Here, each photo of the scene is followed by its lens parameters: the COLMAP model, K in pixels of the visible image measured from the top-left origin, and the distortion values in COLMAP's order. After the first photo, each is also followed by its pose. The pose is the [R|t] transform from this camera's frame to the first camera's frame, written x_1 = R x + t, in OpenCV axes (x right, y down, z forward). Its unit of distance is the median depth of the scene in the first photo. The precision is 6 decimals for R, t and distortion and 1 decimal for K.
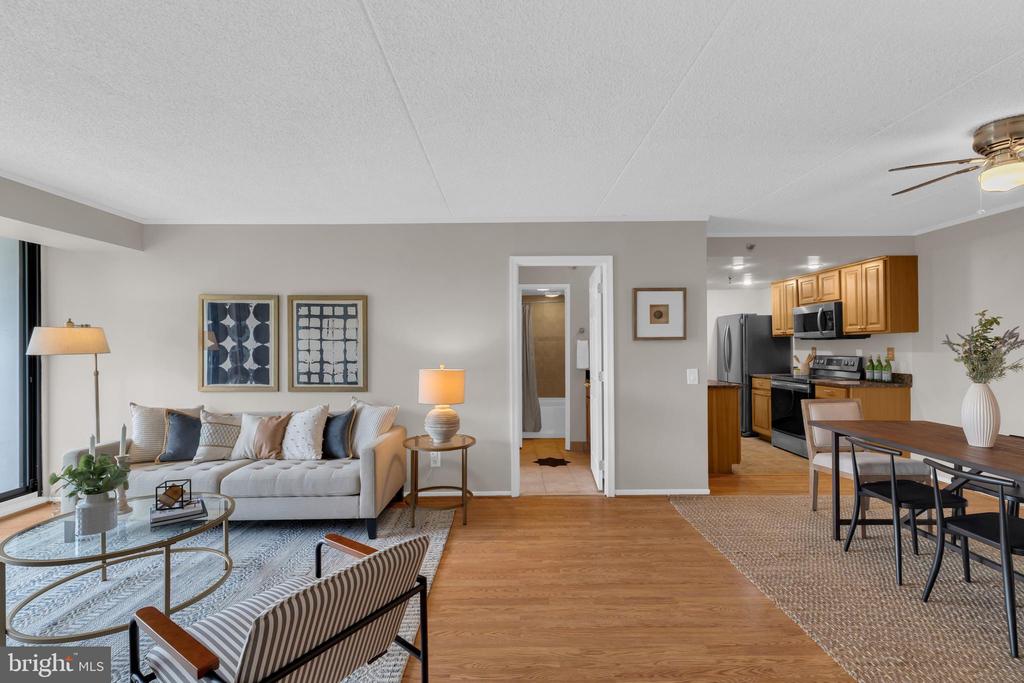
lens RADIAL K [[462.0, 0, 508.8], [0, 462.0, 341.0], [0, 0, 1]] dist [0.007497, 0.001877]
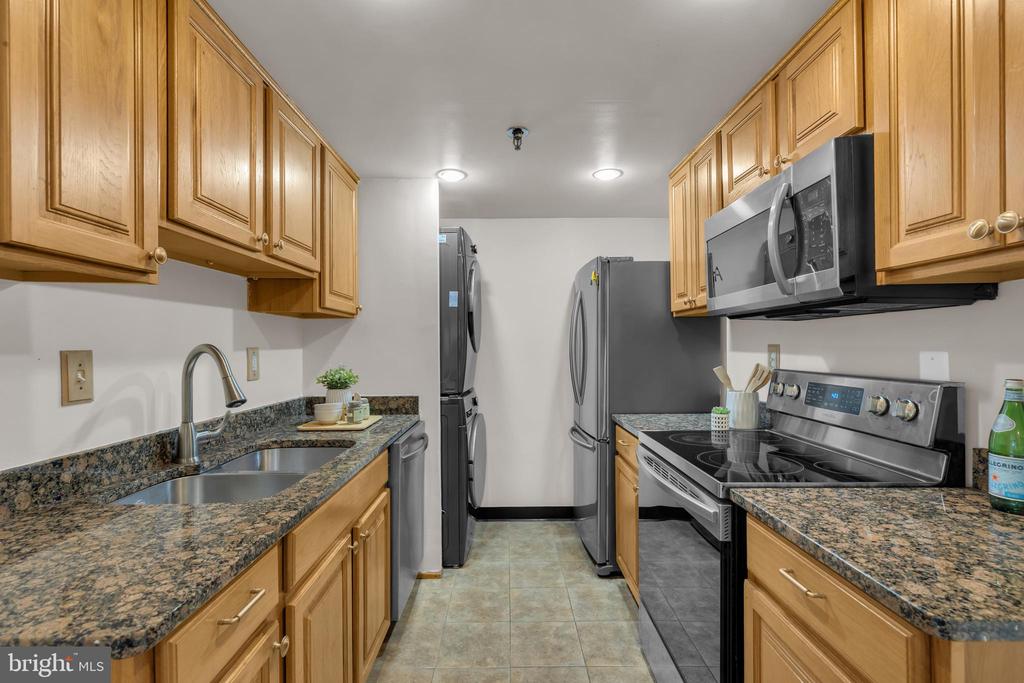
lens RADIAL K [[462.0, 0, 511.7], [0, 462.0, 346.1], [0, 0, 1]] dist [0.007497, 0.001877]
pose [[0.999994, 0.000331, 0.003387, 0.714452], [-0.000376, 0.999911, 0.013370, 0.016399], [-0.003382, -0.013371, 0.999905, 1.017714]]
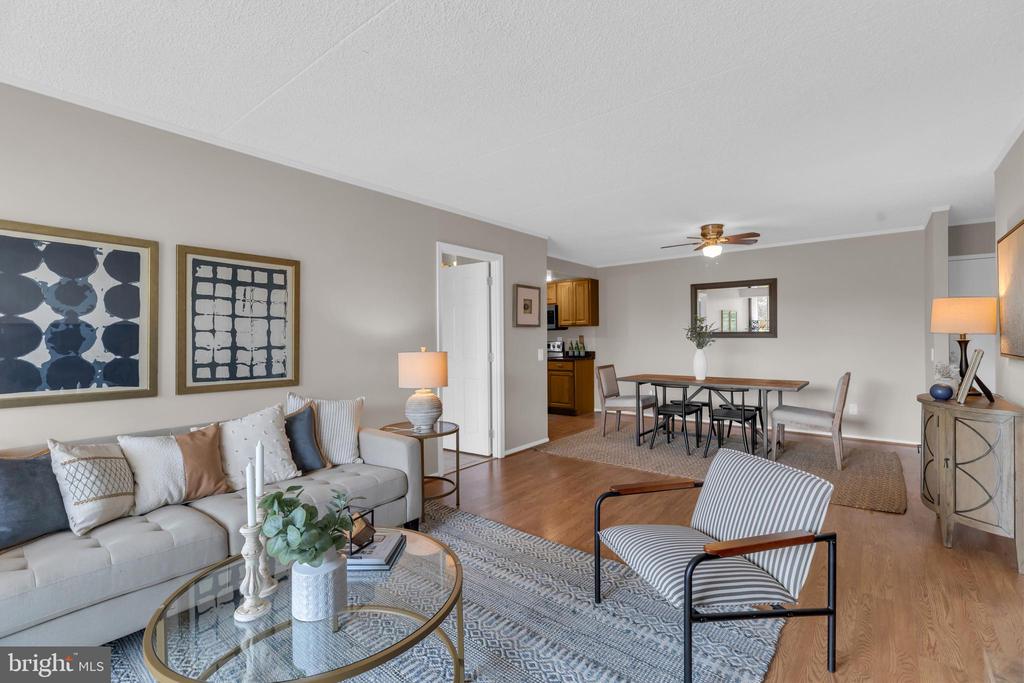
lens RADIAL K [[462.0, 0, 519.8], [0, 462.0, 333.4], [0, 0, 1]] dist [0.007497, 0.001877]
pose [[0.618804, 0.010204, 0.785479, -0.685938], [-0.005220, 0.999947, -0.008877, 0.027468], [-0.785528, 0.001393, 0.618825, 0.230302]]
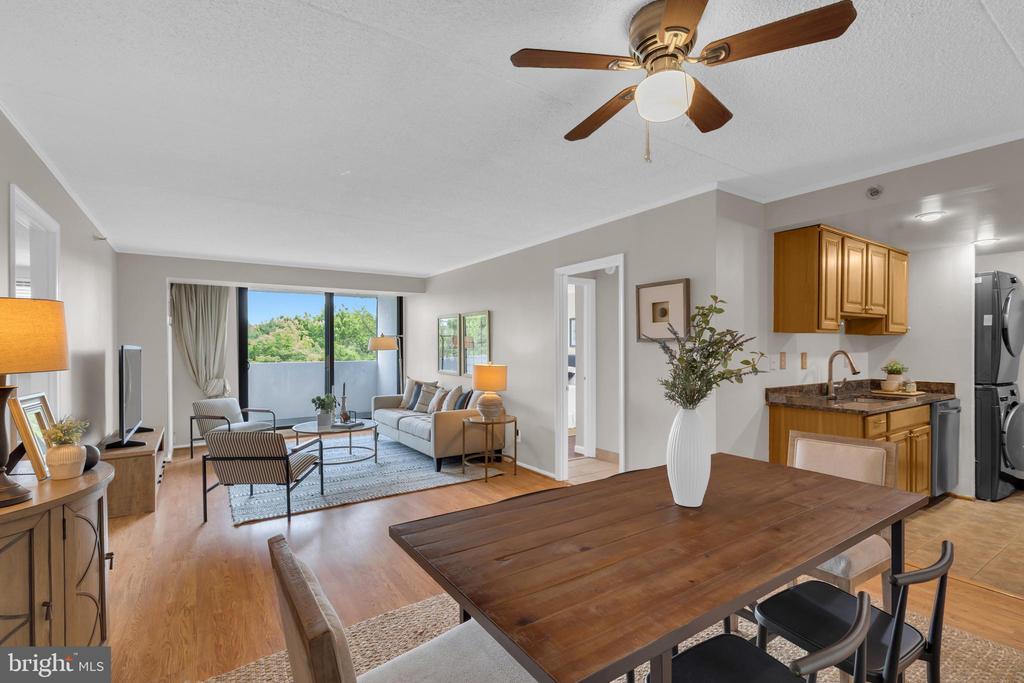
lens RADIAL K [[466.4, 0, 509.8], [0, 466.4, 350.9], [0, 0, 1]] dist [0.002493, 0.000160]
pose [[0.552218, 0.011361, -0.833622, 0.903971], [0.007647, 0.999796, 0.018691, -0.003399], [0.833664, -0.016697, 0.552019, 0.273536]]
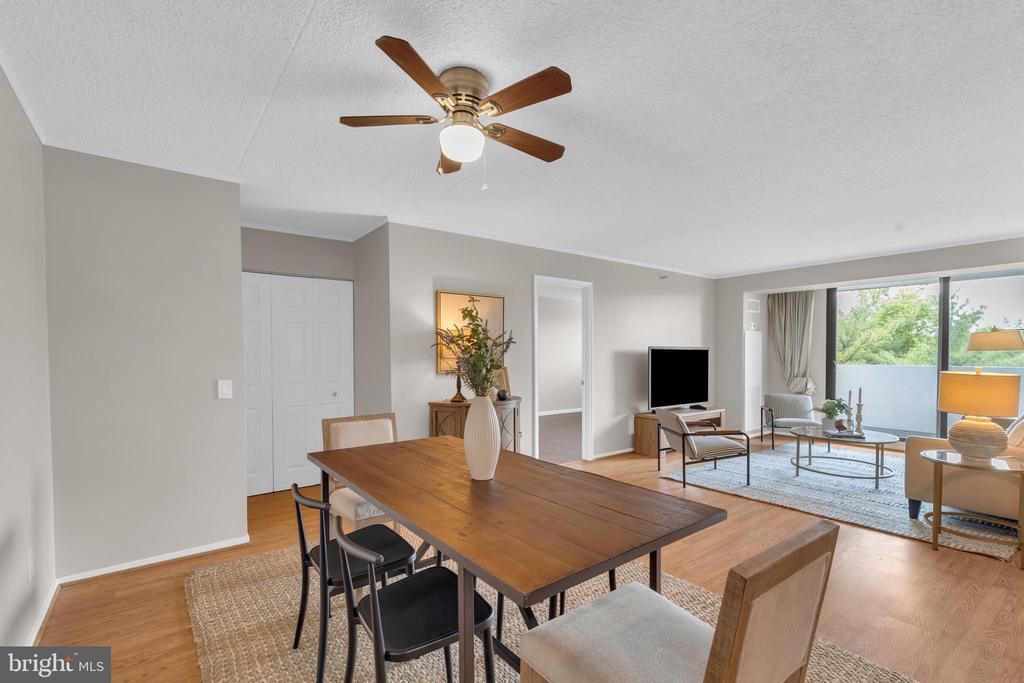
lens RADIAL K [[462.0, 0, 515.5], [0, 462.0, 360.0], [0, 0, 1]] dist [0.007497, 0.001877]
pose [[-0.786472, 0.018843, -0.617338, 0.912026], [0.013654, 0.999821, 0.013122, 0.014571], [0.617475, 0.001891, -0.786589, 1.020787]]
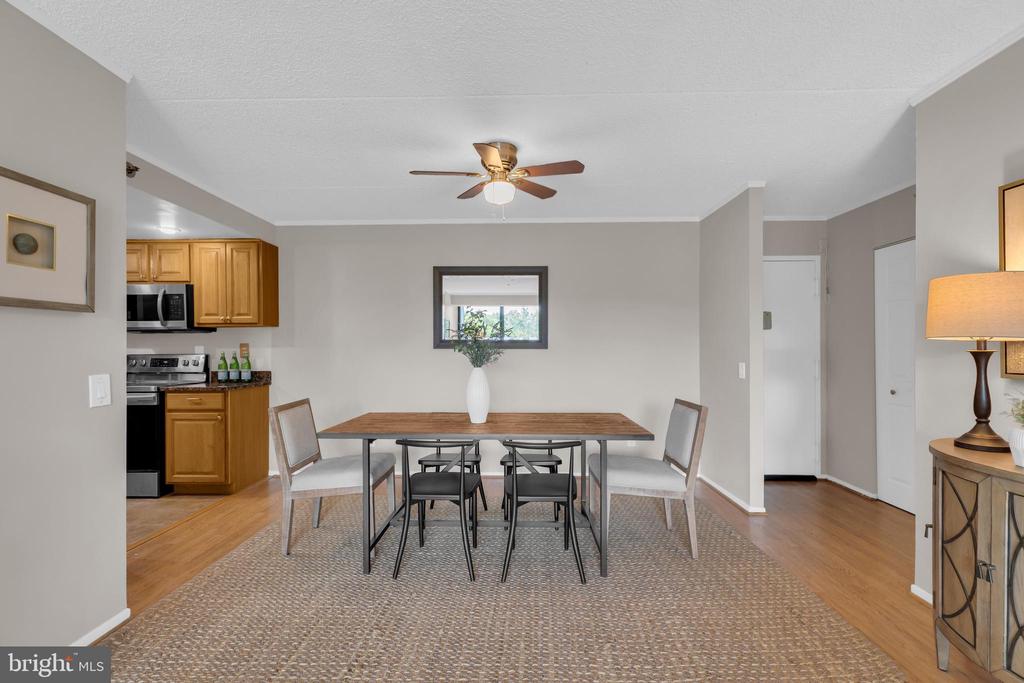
lens RADIAL K [[462.0, 0, 505.9], [0, 462.0, 353.4], [0, 0, 1]] dist [0.007497, 0.001877]
pose [[0.041751, -0.001617, 0.999127, -0.066020], [-0.009258, 0.999955, 0.002006, 0.033866], [-0.999085, -0.009334, 0.041735, 0.565466]]
